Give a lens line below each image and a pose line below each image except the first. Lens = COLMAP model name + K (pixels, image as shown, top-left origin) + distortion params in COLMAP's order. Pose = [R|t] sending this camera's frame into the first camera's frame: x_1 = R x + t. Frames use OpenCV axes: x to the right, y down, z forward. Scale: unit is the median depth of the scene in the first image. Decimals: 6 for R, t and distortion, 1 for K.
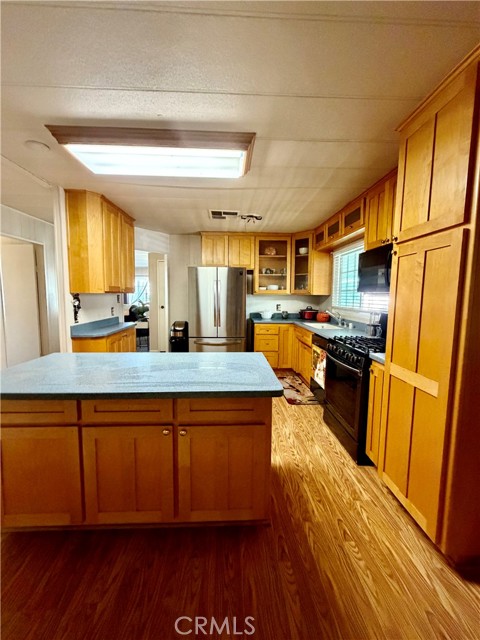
lens RADIAL K [[270.0, 0, 241.1], [0, 270.0, 319.3], [0, 0, 1]] dist [-0.000260, 0.000063]
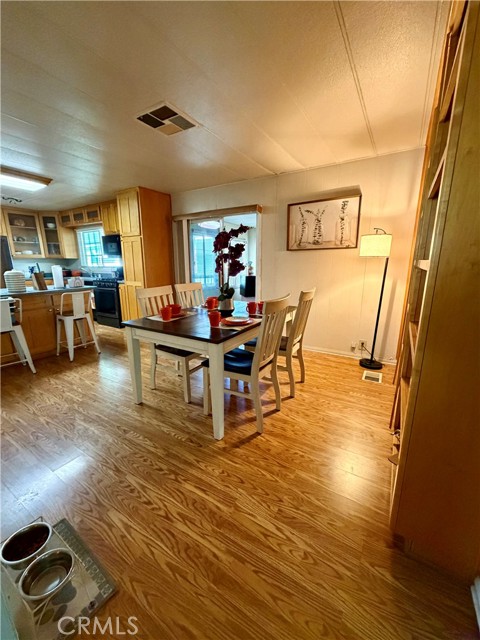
lens RADIAL K [[256.1, 0, 240.0], [0, 256.1, 320.0], [0, 0, 1]] dist [-0.000714, -0.000118]
pose [[0.564928, -0.191518, 0.802606, -0.391721], [0.083578, 0.980970, 0.175251, 0.075402], [-0.820896, -0.031924, 0.570184, -0.590393]]
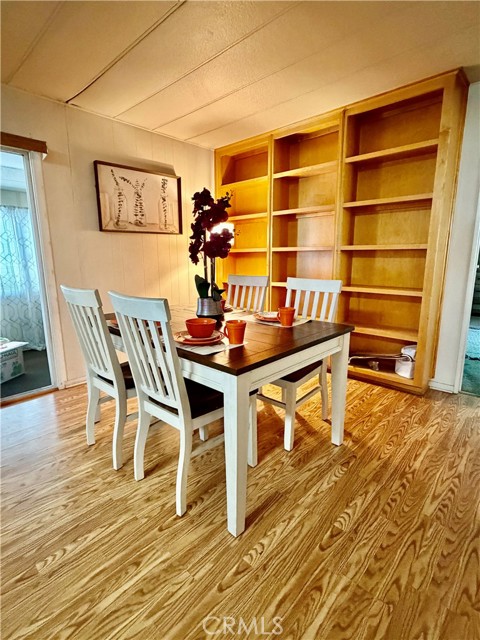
lens RADIAL K [[323.7, 0, 240.0], [0, 323.7, 320.0], [0, 0, 1]] dist [0.003696, 0.000843]
pose [[-0.696511, -0.140012, 0.703754, -0.313869], [0.068180, 0.963427, 0.259153, 0.037511], [-0.714300, 0.228484, -0.661491, 0.039530]]
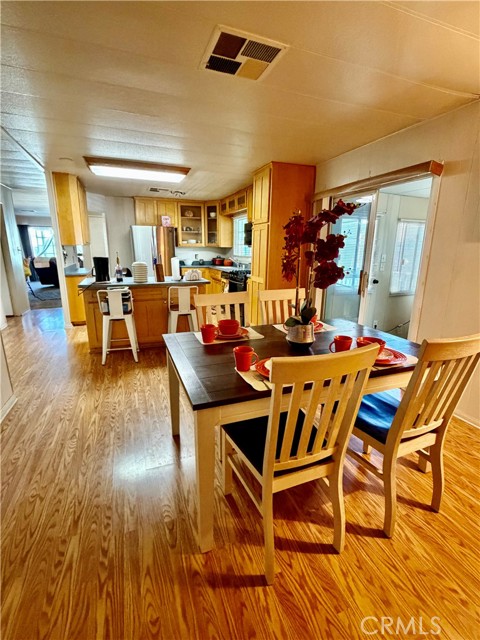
lens RADIAL K [[294.3, 0, 240.5], [0, 294.3, 320.5], [0, 0, 1]] dist [0.001459, 0.000525]
pose [[0.949308, -0.074053, 0.305499, -0.150545], [0.026514, 0.987255, 0.156919, 0.055726], [-0.313226, -0.140865, 0.939173, -0.594653]]
